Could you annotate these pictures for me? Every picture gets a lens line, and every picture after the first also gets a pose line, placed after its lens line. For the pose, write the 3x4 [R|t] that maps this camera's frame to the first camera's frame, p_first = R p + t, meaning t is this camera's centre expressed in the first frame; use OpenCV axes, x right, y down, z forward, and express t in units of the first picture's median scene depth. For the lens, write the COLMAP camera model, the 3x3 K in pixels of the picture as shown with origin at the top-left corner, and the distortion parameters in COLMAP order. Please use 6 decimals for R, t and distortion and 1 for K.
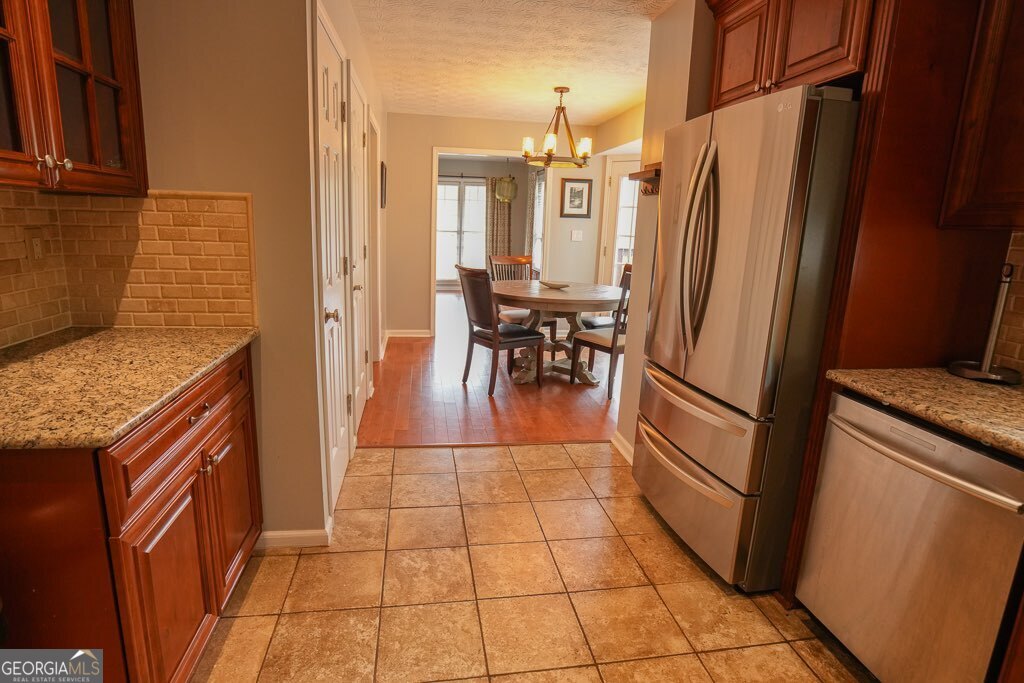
lens RADIAL K [[537.3, 0, 512.0], [0, 537.3, 341.5], [0, 0, 1]] dist [-0.028446, 0.000407]
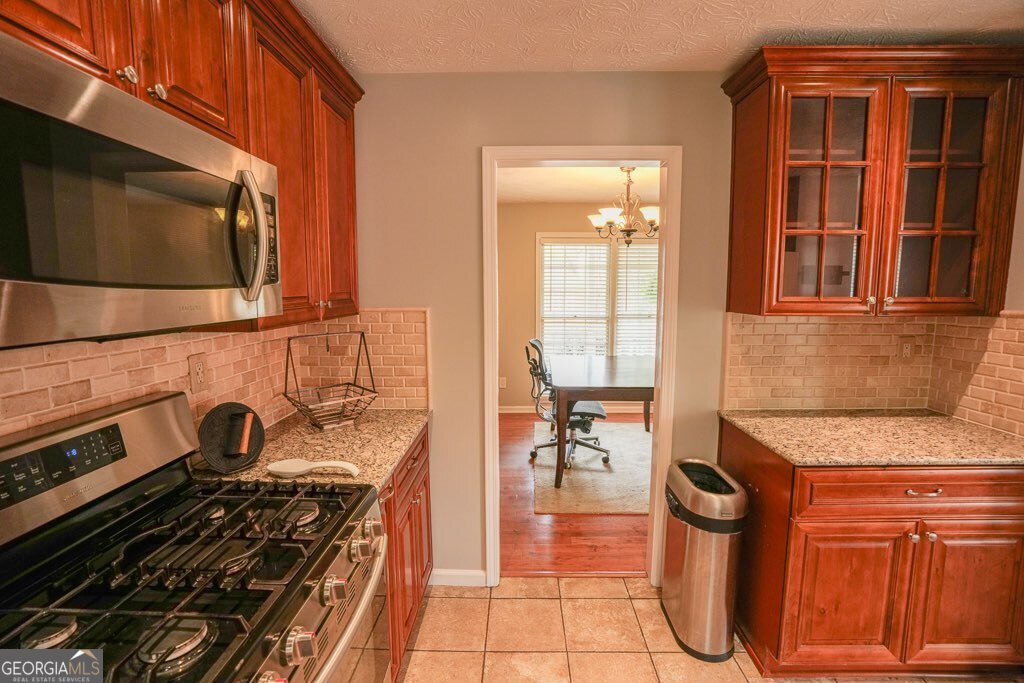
lens RADIAL K [[473.7, 0, 512.0], [0, 473.7, 341.5], [0, 0, 1]] dist [-0.071328, 0.032271]
pose [[-0.192037, 0.068541, -0.978991, 0.528348], [-0.215474, 0.970272, 0.110197, -0.099608], [0.957441, 0.232109, -0.171559, 0.150684]]
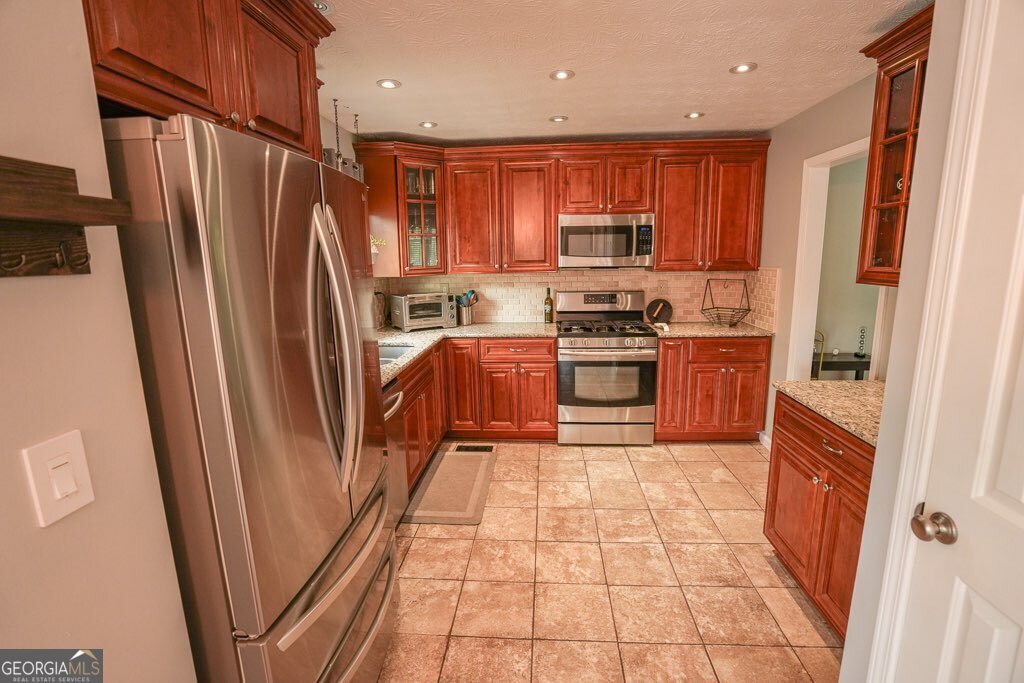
lens RADIAL K [[473.7, 0, 512.0], [0, 473.7, 341.5], [0, 0, 1]] dist [-0.071328, 0.032271]
pose [[-0.971359, -0.065512, 0.228407, -0.034390], [0.030557, 0.918822, 0.393488, -0.517836], [-0.235644, 0.389198, -0.890504, 1.832708]]
